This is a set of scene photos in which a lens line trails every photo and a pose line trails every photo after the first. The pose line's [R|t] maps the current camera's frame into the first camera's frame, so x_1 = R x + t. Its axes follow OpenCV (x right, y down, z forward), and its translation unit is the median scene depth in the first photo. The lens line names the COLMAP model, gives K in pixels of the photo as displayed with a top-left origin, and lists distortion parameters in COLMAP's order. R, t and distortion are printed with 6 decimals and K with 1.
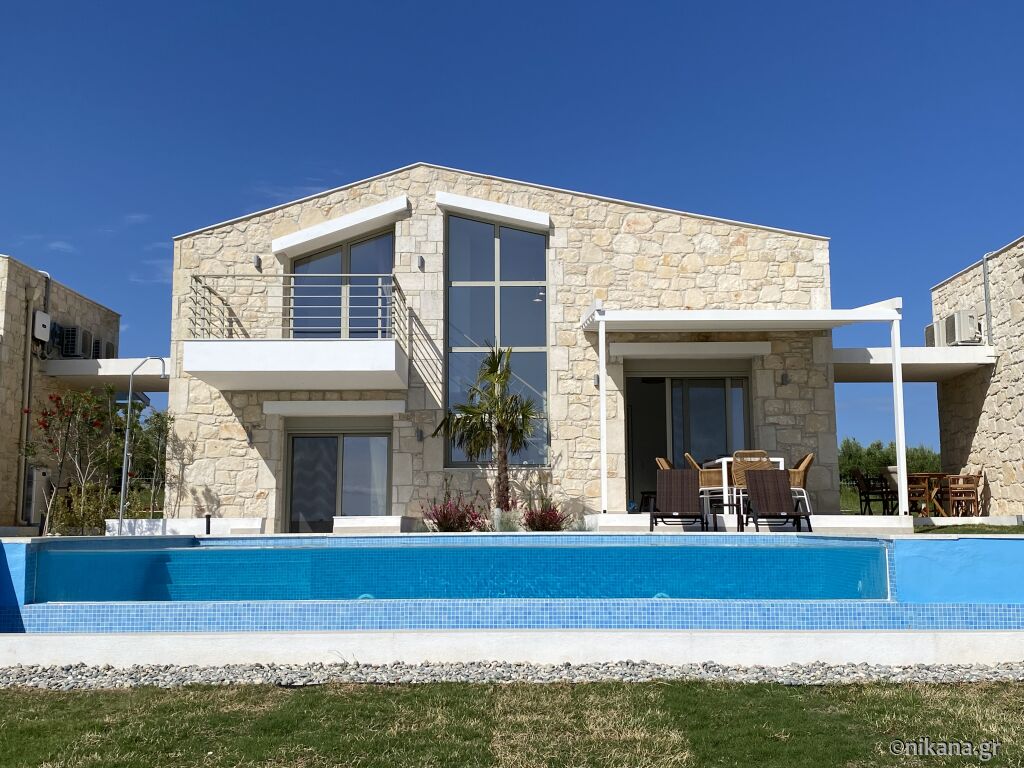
lens RADIAL K [[1119.1, 0, 520.7], [0, 1119.1, 376.6], [0, 0, 1]] dist [0.234085, 0.000000]
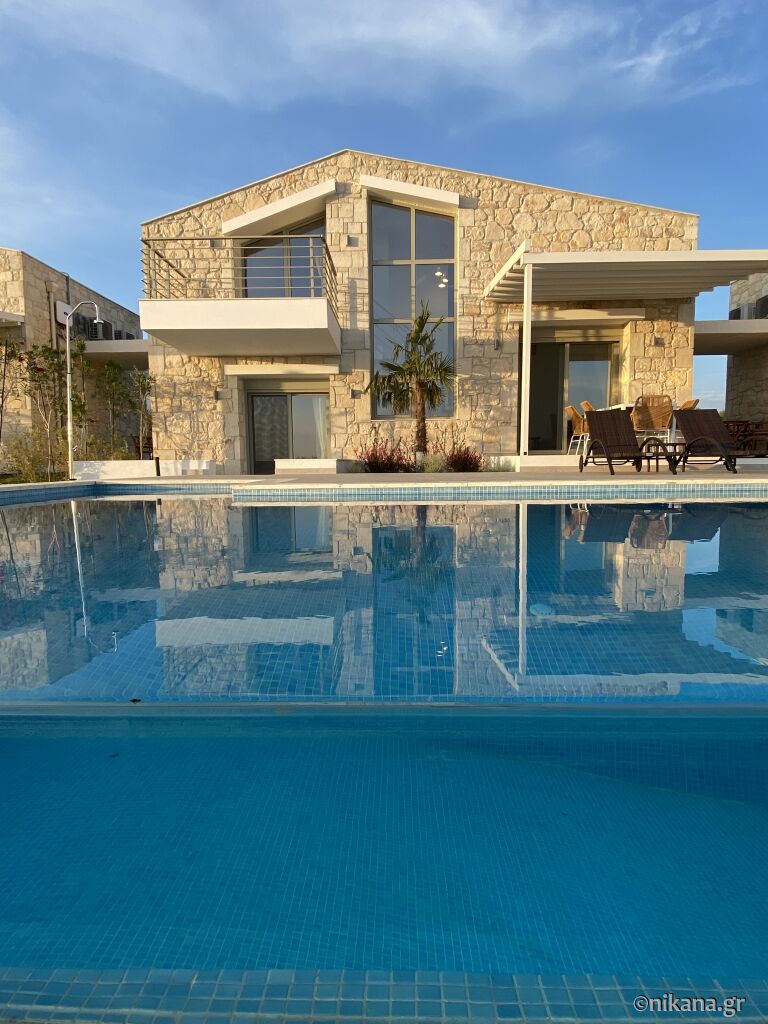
lens RADIAL K [[521.8, 0, 388.4], [0, 521.8, 513.2], [0, 0, 1]] dist [-0.022857, -0.000086]
pose [[0.999719, -0.009785, -0.021598, -0.038484], [0.014444, 0.973680, 0.227460, 0.050910], [0.018803, -0.227708, 0.973548, 0.411900]]
